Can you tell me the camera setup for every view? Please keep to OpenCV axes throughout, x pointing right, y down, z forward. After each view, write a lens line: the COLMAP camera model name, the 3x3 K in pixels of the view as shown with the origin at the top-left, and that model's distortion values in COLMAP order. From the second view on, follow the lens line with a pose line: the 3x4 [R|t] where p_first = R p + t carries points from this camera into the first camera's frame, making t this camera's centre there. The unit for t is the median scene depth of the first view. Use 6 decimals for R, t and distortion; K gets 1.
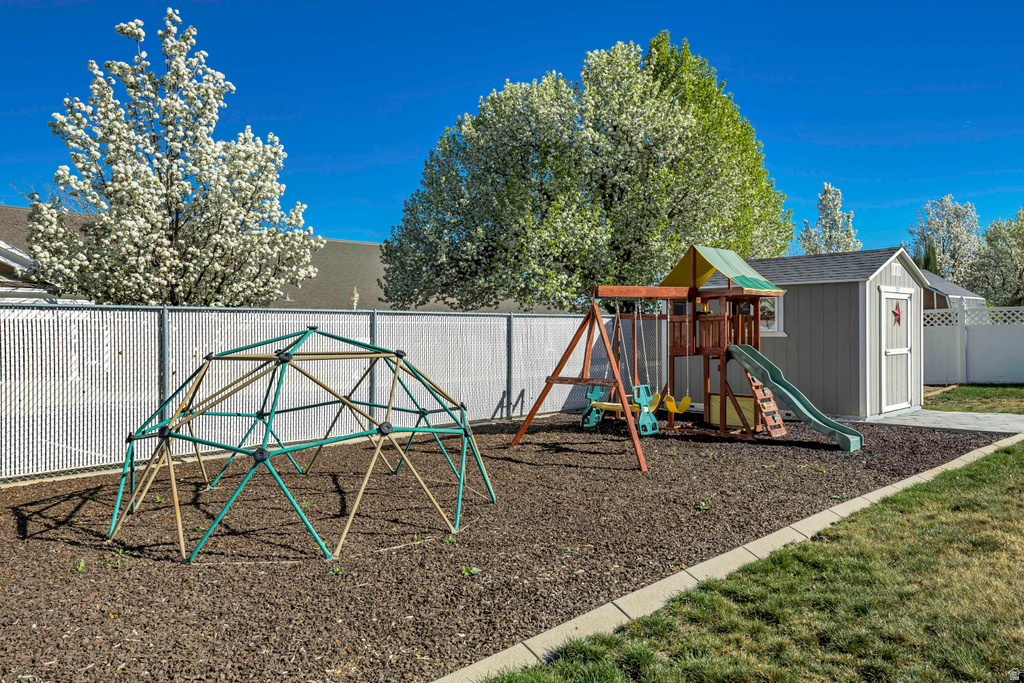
lens RADIAL K [[737.9, 0, 513.7], [0, 737.9, 340.2], [0, 0, 1]] dist [0.047859, 0.002072]
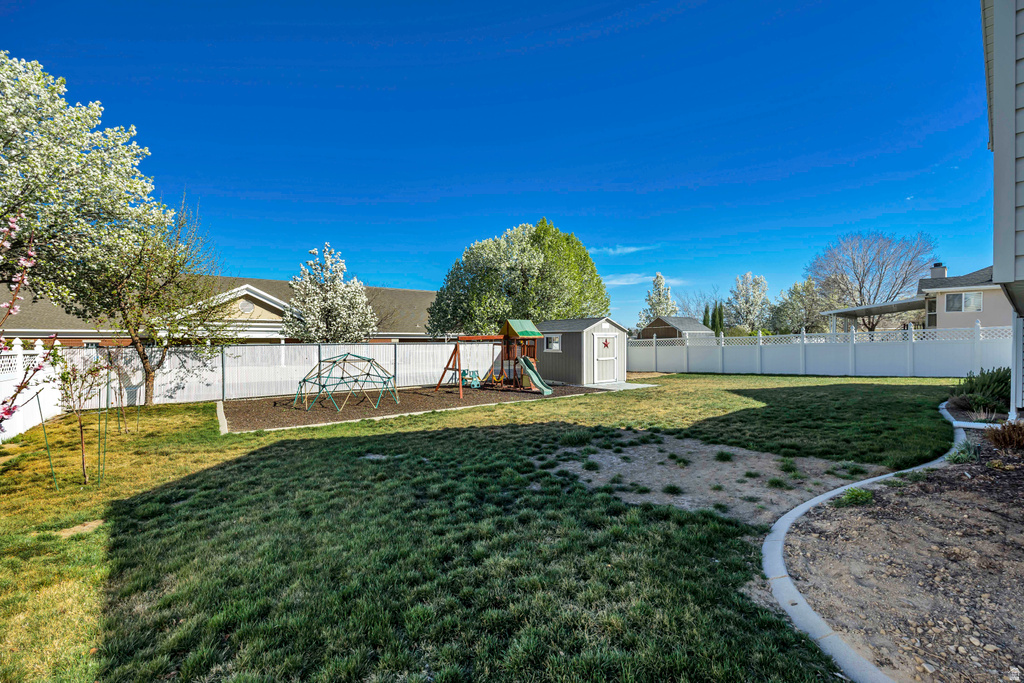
lens RADIAL K [[454.7, 0, 509.8], [0, 454.7, 343.9], [0, 0, 1]] dist [0.004489, 0.000327]
pose [[0.989290, 0.001515, -0.145956, 0.418039], [-0.001993, 0.999993, -0.003128, -0.028642], [0.145950, 0.003385, 0.989286, -0.537954]]
